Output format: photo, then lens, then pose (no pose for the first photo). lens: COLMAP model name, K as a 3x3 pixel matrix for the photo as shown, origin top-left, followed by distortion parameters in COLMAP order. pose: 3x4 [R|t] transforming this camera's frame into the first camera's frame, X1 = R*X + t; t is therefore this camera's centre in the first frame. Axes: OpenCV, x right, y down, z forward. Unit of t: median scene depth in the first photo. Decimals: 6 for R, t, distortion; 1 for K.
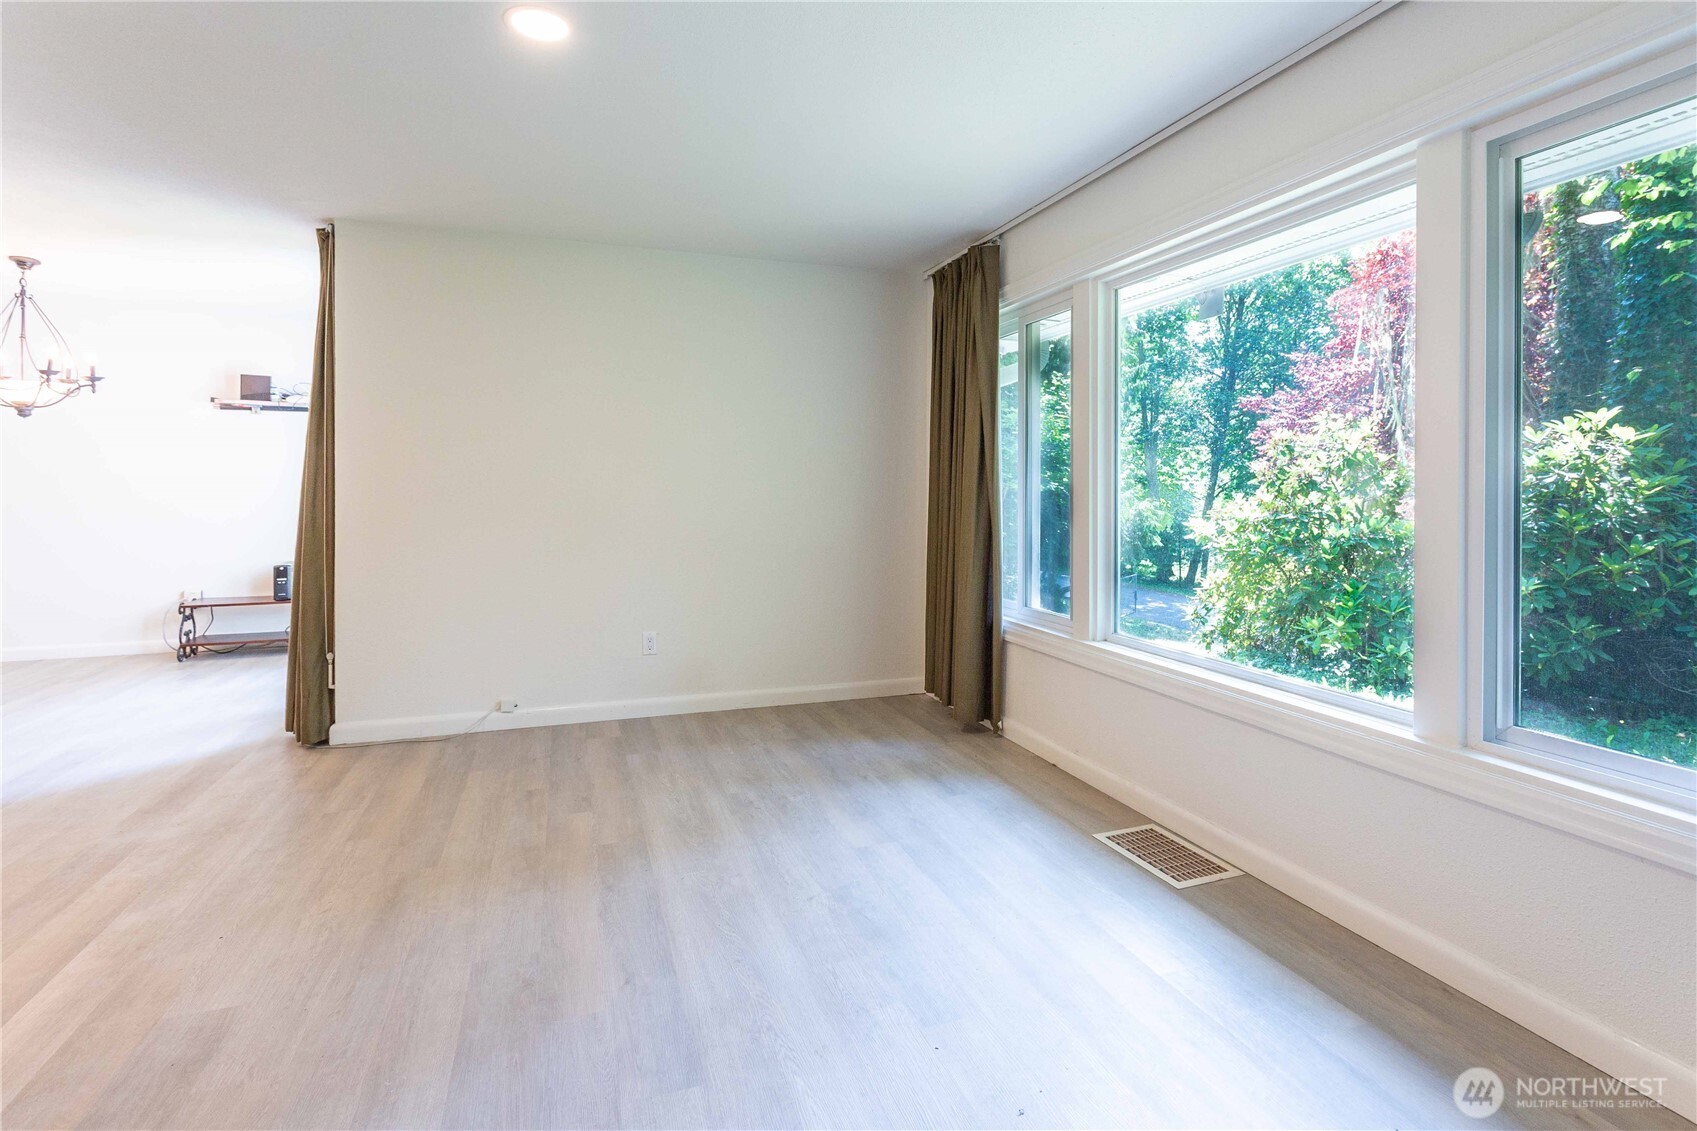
lens RADIAL K [[853.7, 0, 890.5], [0, 853.7, 493.7], [0, 0, 1]] dist [0.001243, 0.001590]
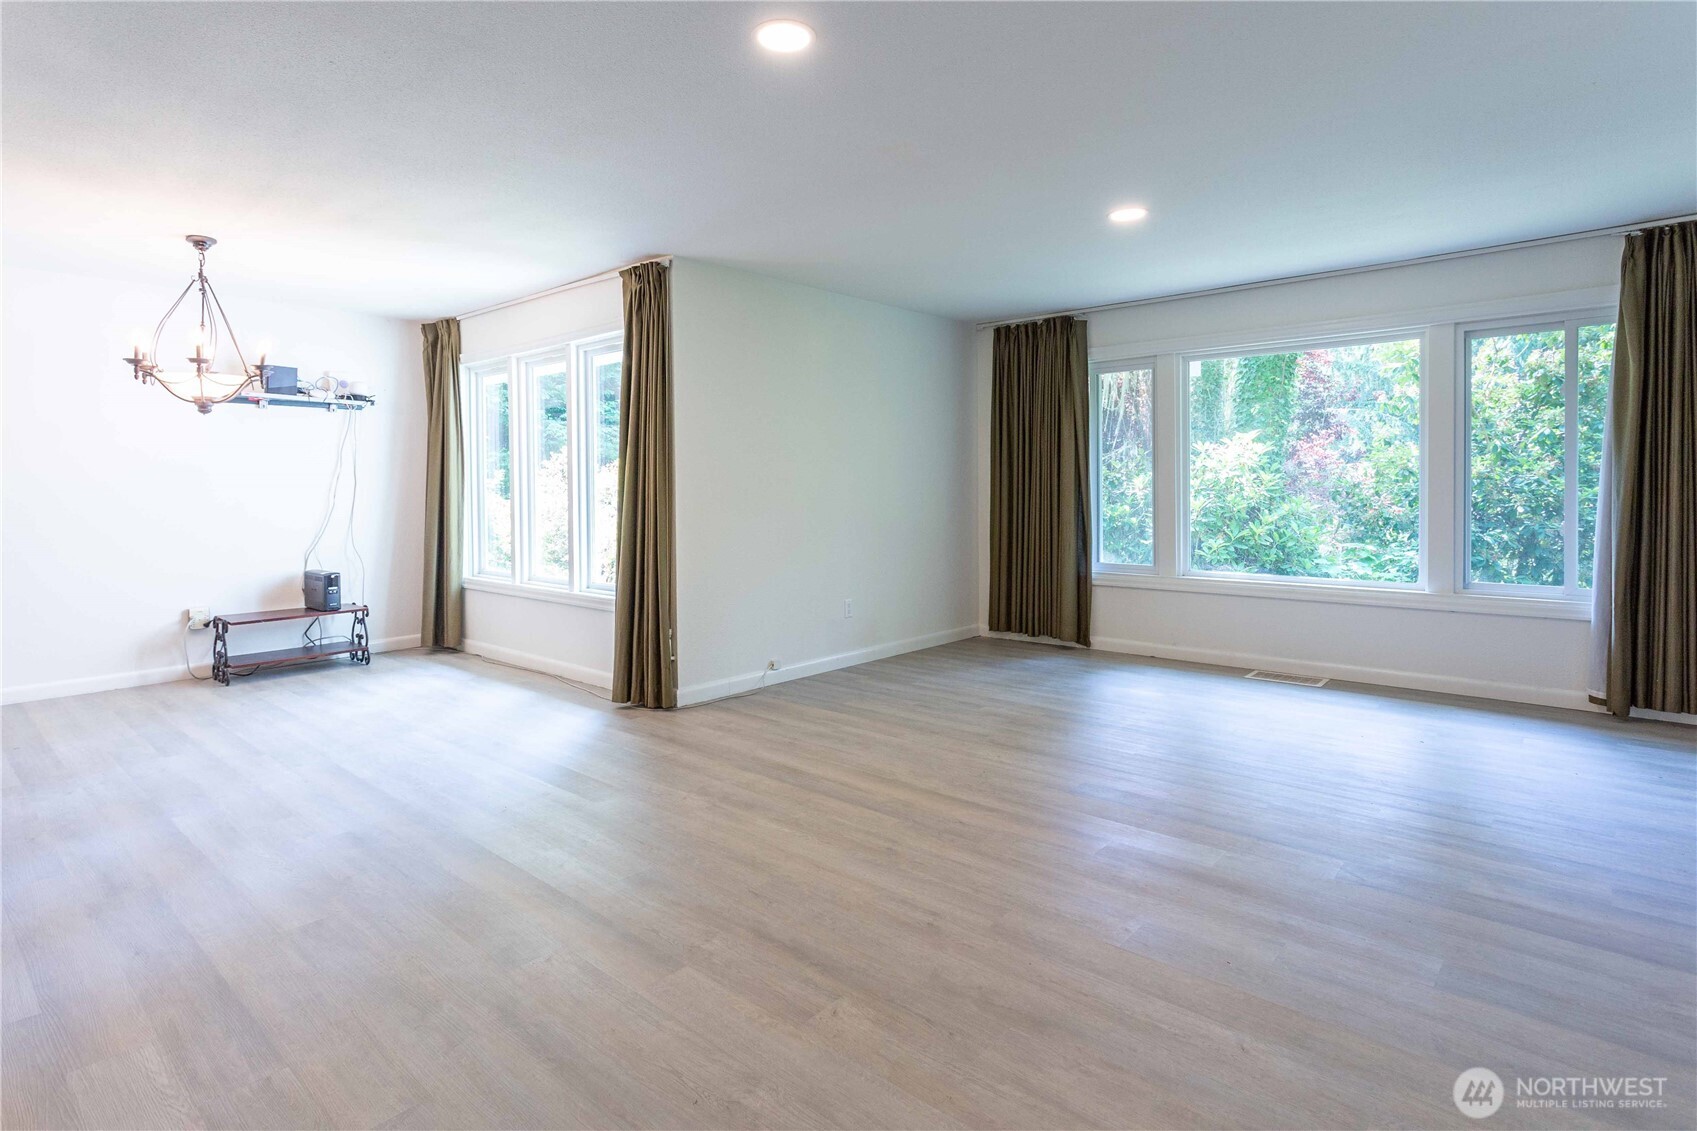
lens RADIAL K [[853.7, 0, 883.3], [0, 853.7, 514.5], [0, 0, 1]] dist [0.001243, 0.001590]
pose [[0.884402, -0.024510, 0.466081, -0.639471], [0.010865, 0.999431, 0.031941, -0.003567], [-0.466599, -0.023185, 0.884165, -0.111481]]
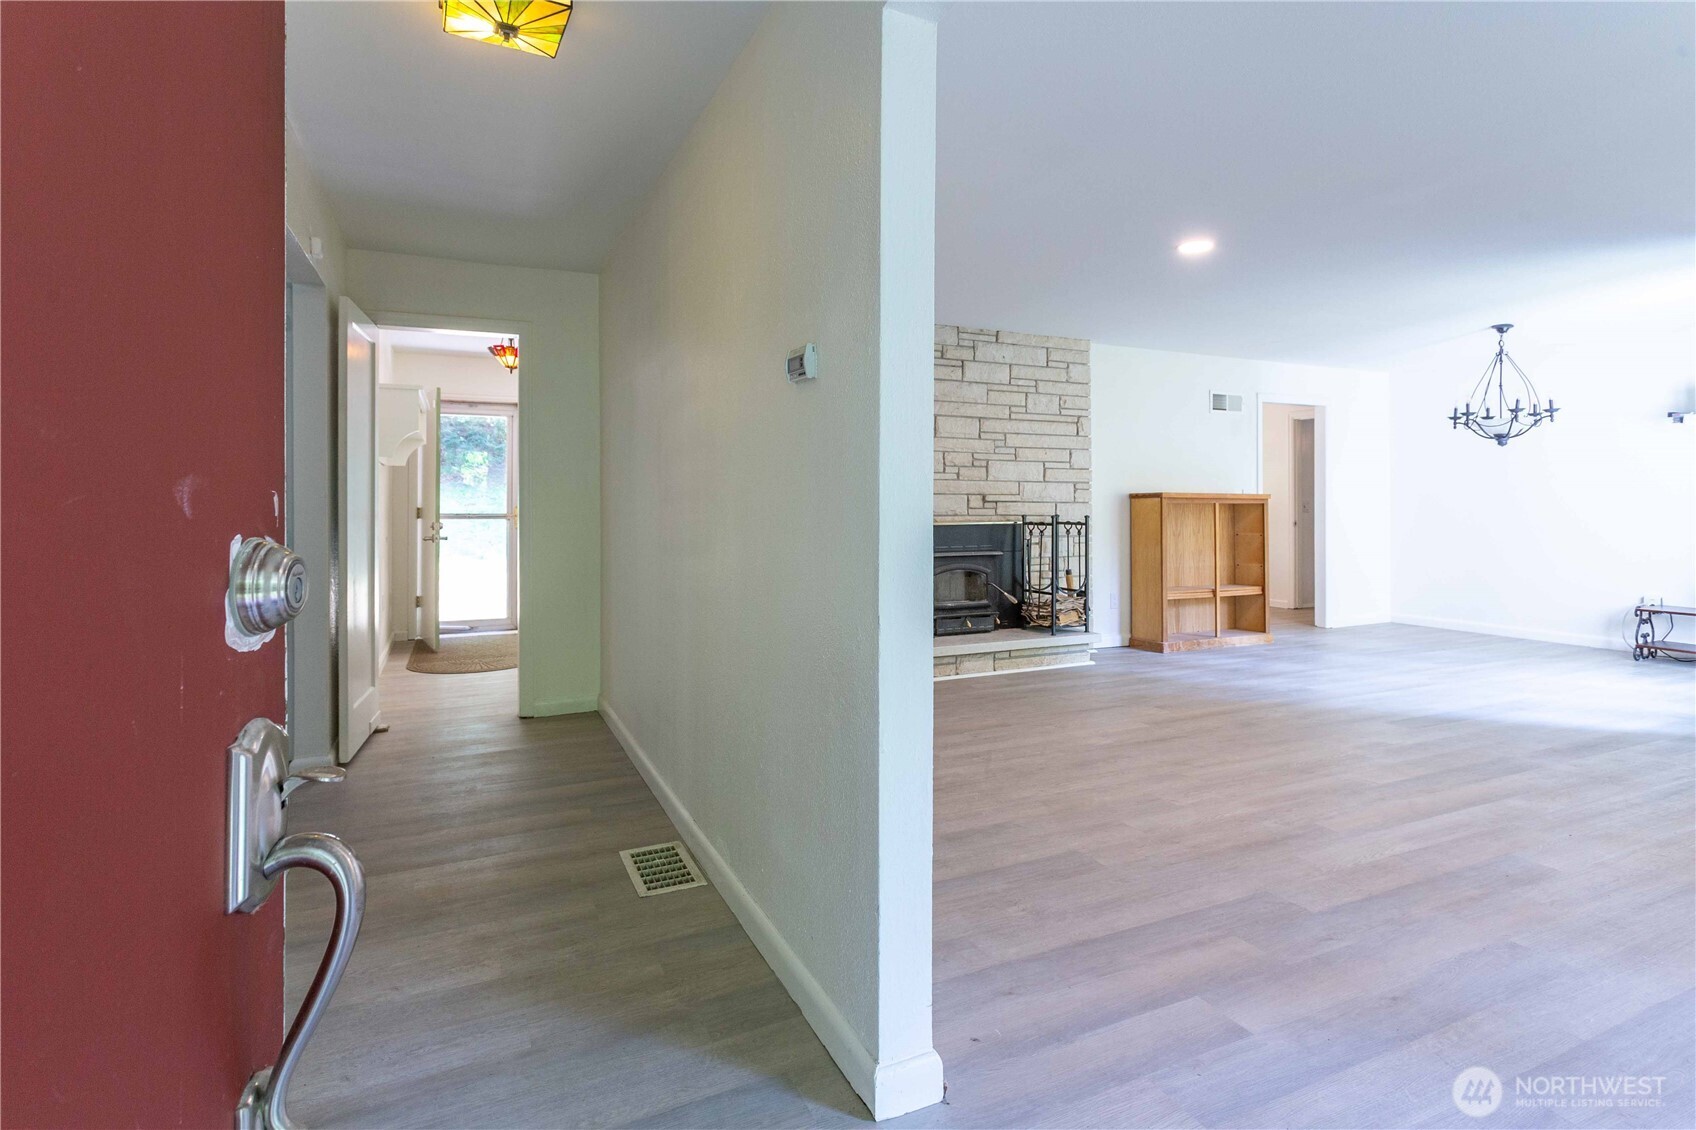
lens RADIAL K [[853.2, 0, 846.5], [0, 853.2, 499.1], [0, 0, 1]] dist [0.001243, 0.001590]
pose [[0.080499, -0.007575, -0.996726, 0.167598], [-0.005288, 0.999954, -0.008026, 0.006341], [0.996741, 0.005917, 0.080455, -0.083729]]
